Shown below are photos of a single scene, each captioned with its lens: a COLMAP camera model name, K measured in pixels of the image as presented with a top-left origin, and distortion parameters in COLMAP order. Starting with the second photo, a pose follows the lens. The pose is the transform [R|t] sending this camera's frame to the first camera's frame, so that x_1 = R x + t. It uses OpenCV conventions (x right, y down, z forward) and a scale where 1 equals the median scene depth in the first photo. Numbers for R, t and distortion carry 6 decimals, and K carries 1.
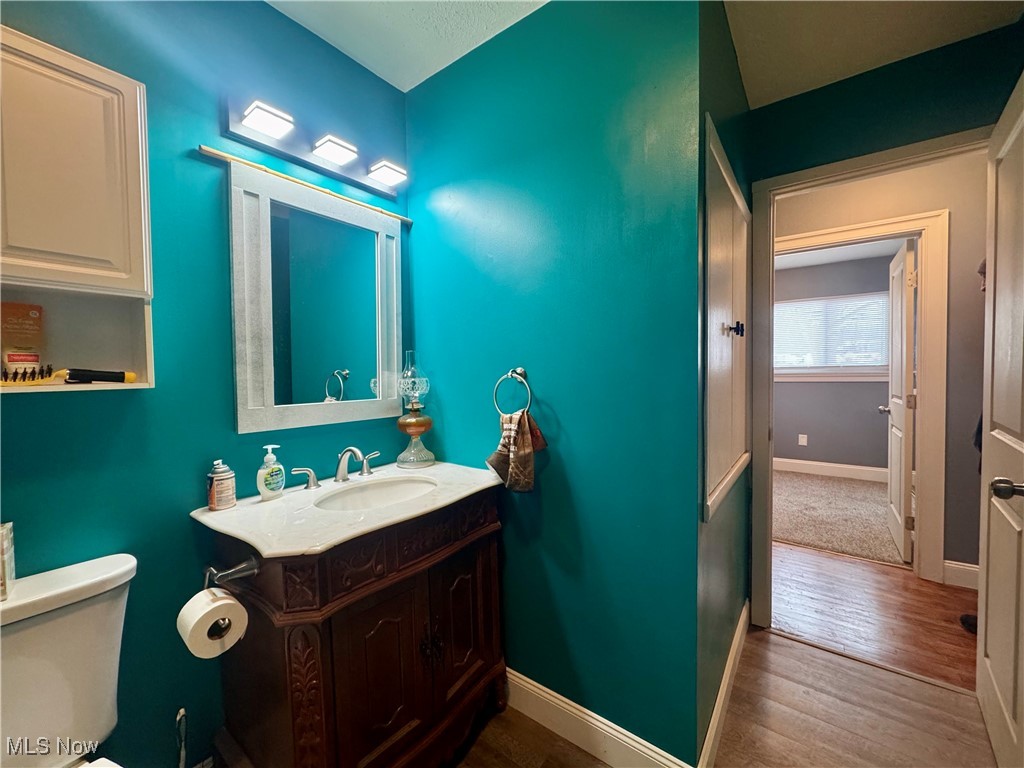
lens RADIAL K [[406.9, 0, 512.0], [0, 406.9, 384.0], [0, 0, 1]] dist [-0.001371, 0.000281]
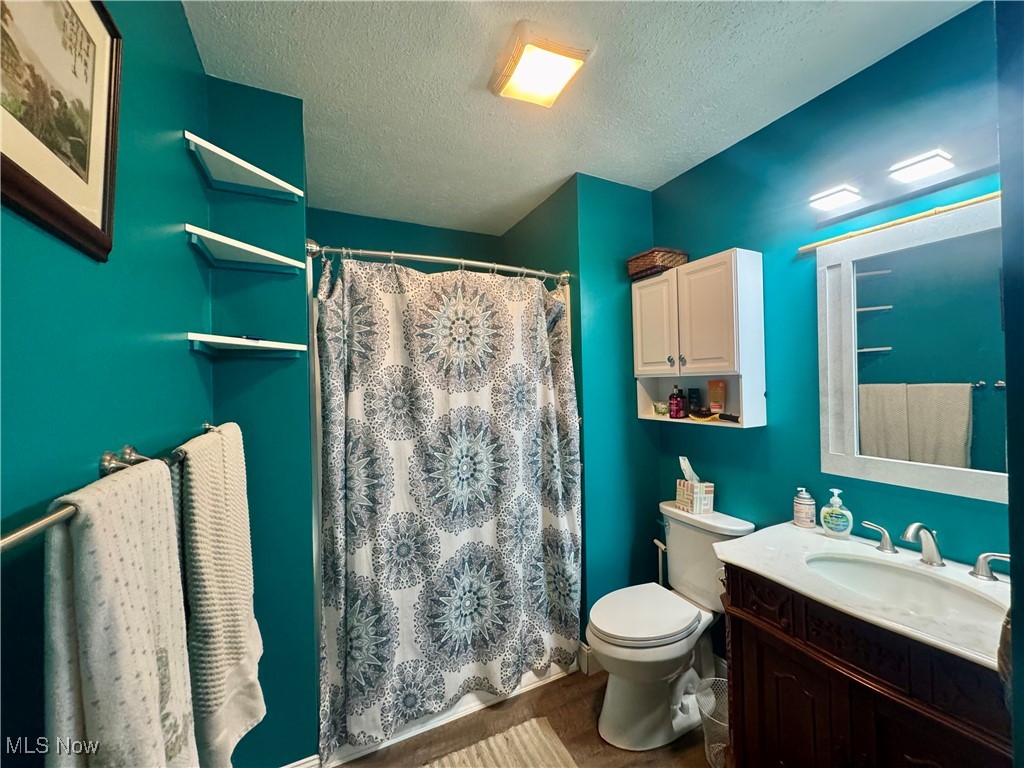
lens RADIAL K [[406.9, 0, 512.0], [0, 406.9, 384.0], [0, 0, 1]] dist [-0.001371, 0.000281]
pose [[-0.458085, 0.026681, -0.888508, 0.797389], [0.001767, 0.999575, 0.029106, -0.172435], [0.888907, 0.011763, -0.457938, 0.729010]]
